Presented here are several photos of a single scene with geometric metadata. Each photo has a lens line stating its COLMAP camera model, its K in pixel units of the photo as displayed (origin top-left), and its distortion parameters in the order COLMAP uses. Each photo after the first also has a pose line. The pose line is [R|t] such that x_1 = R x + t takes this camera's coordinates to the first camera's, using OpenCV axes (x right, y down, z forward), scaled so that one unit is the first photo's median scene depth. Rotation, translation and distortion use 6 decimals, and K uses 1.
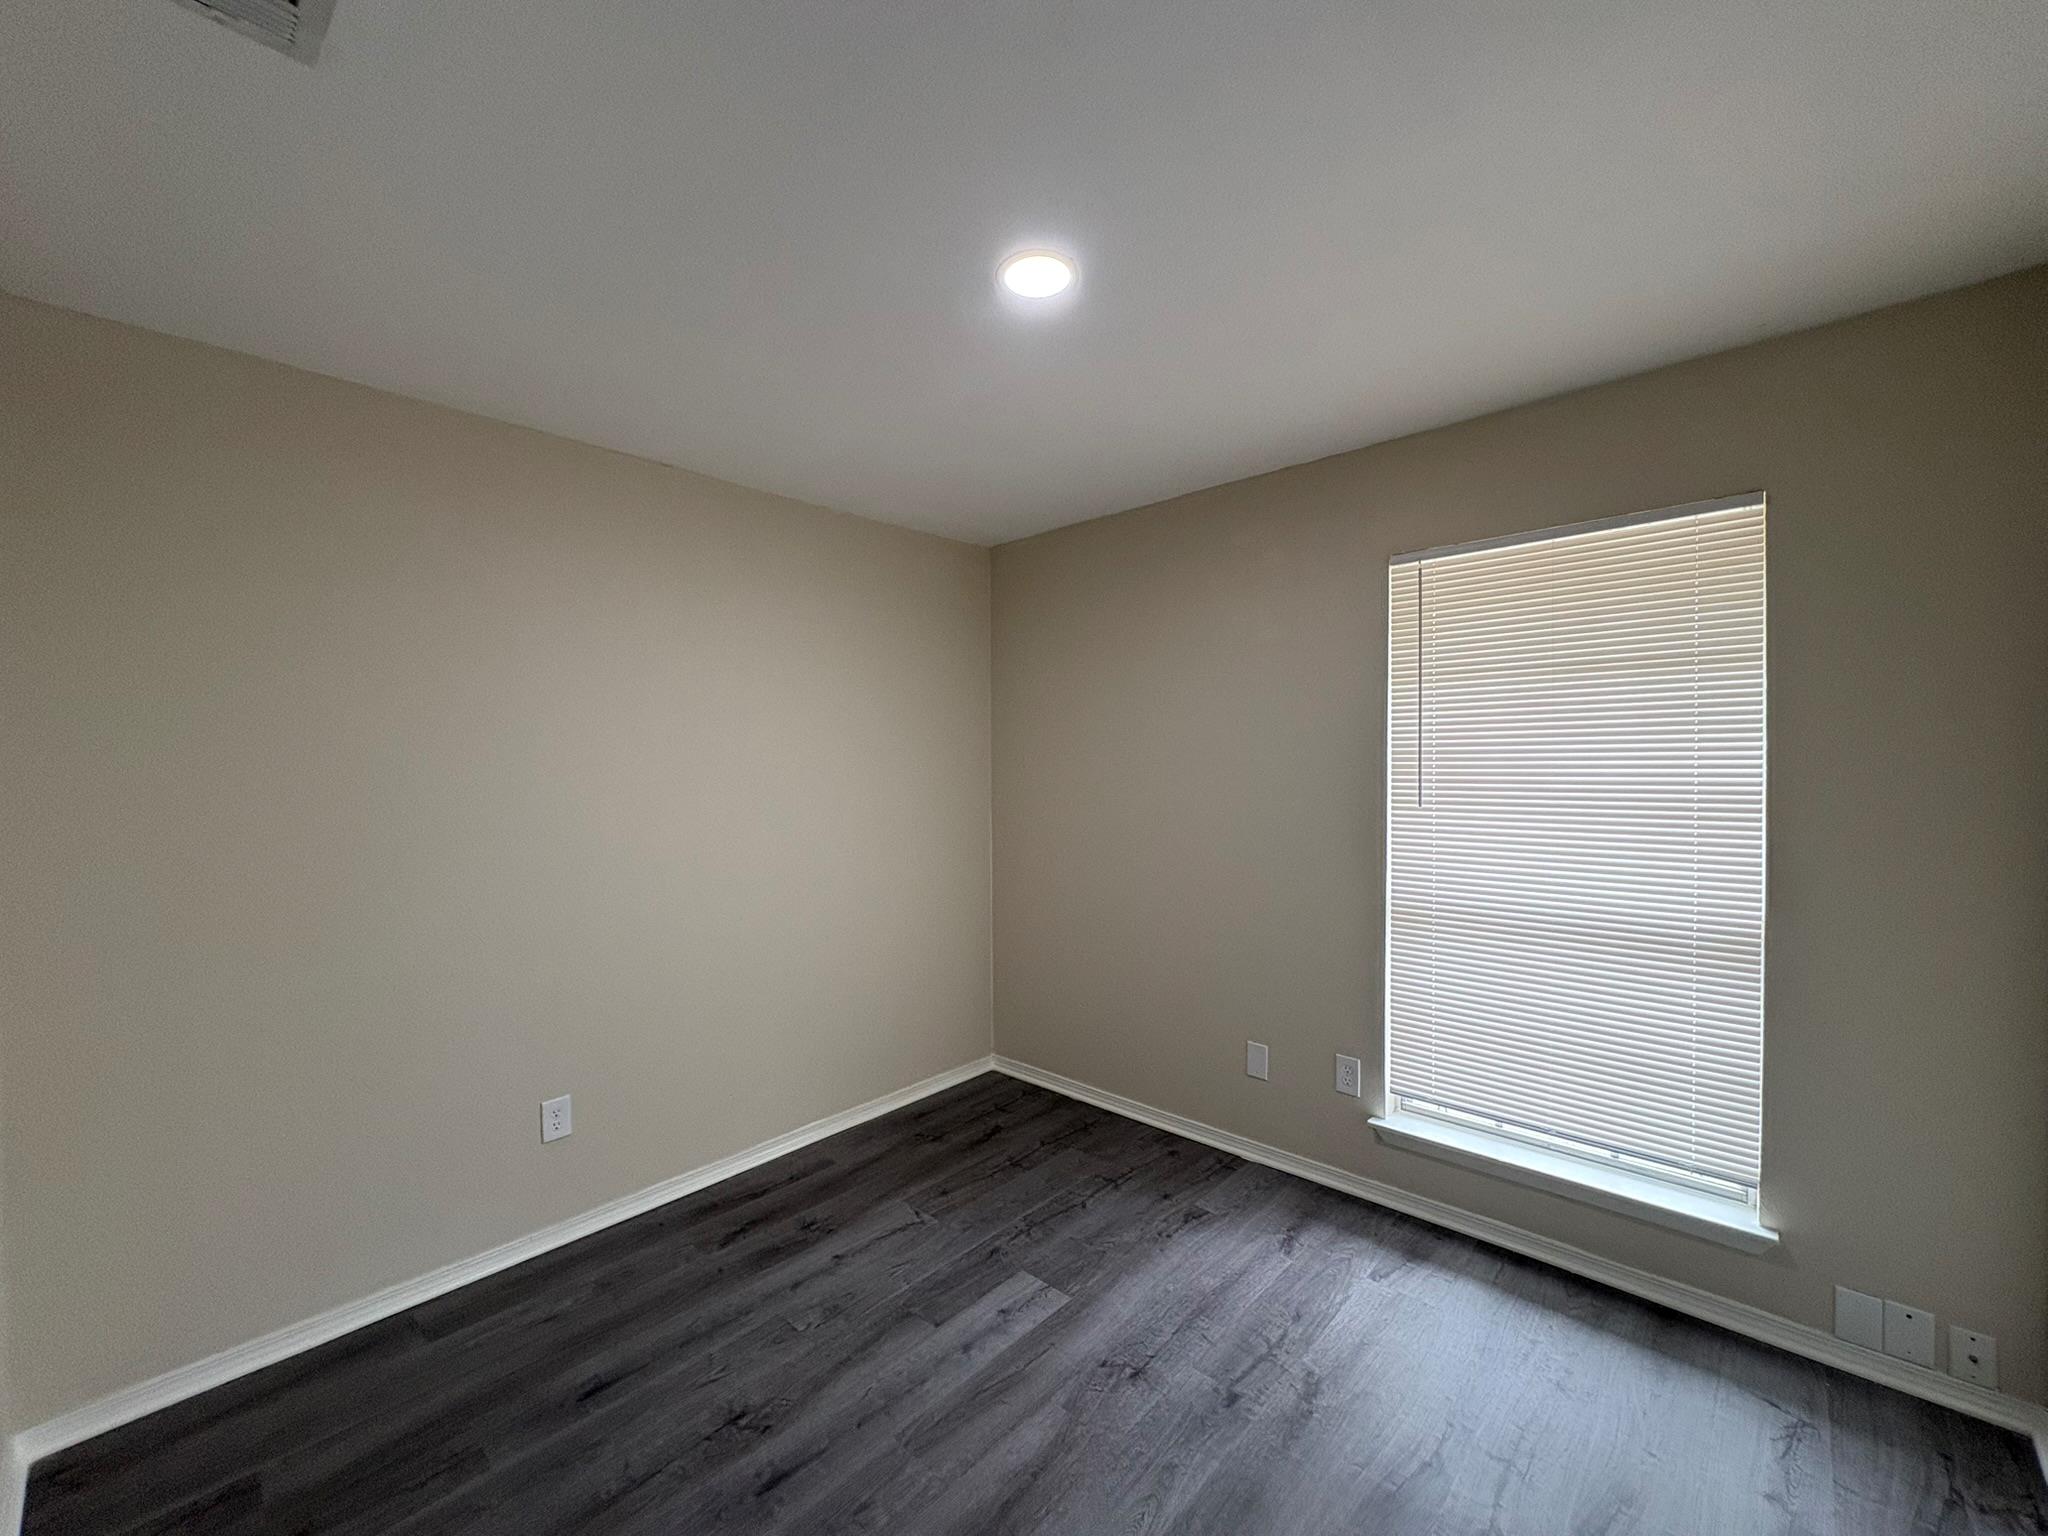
lens RADIAL K [[817.5, 0, 1028.1], [0, 817.5, 774.2], [0, 0, 1]] dist [0.000654, 0.000171]
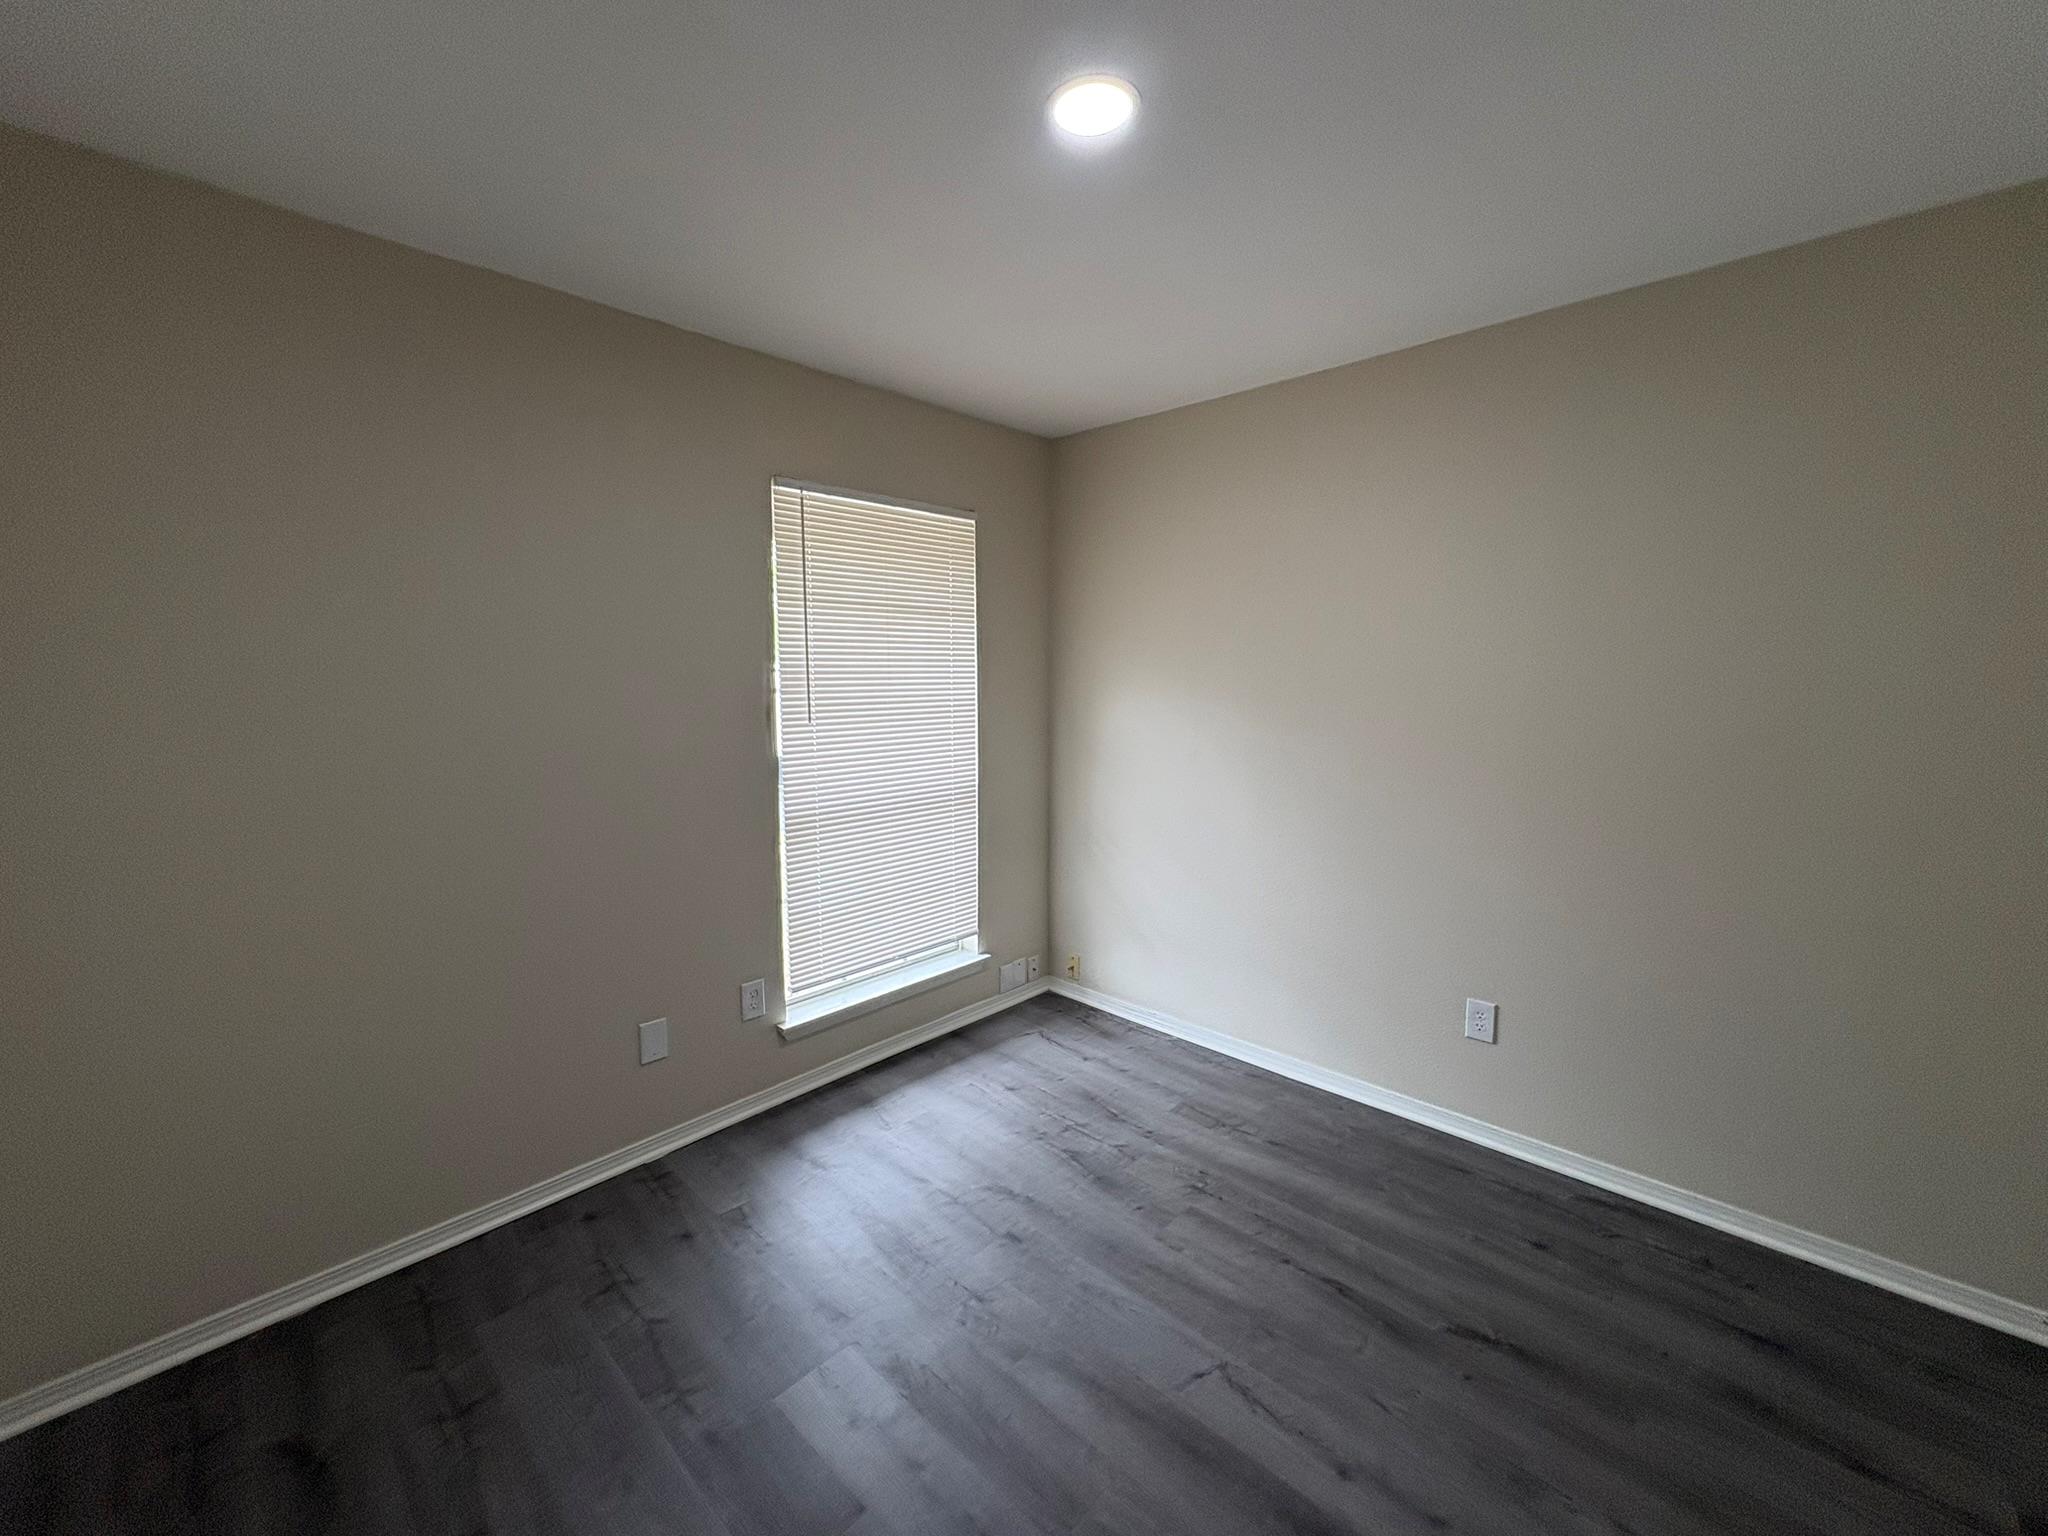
lens RADIAL K [[815.7, 0, 1024.0], [0, 815.7, 768.0], [0, 0, 1]] dist [0.002295, -0.000009]
pose [[0.011588, -0.107267, 0.994163, -0.642352], [0.023804, 0.993977, 0.106970, -0.010616], [-0.999649, 0.022426, 0.014072, 0.747088]]
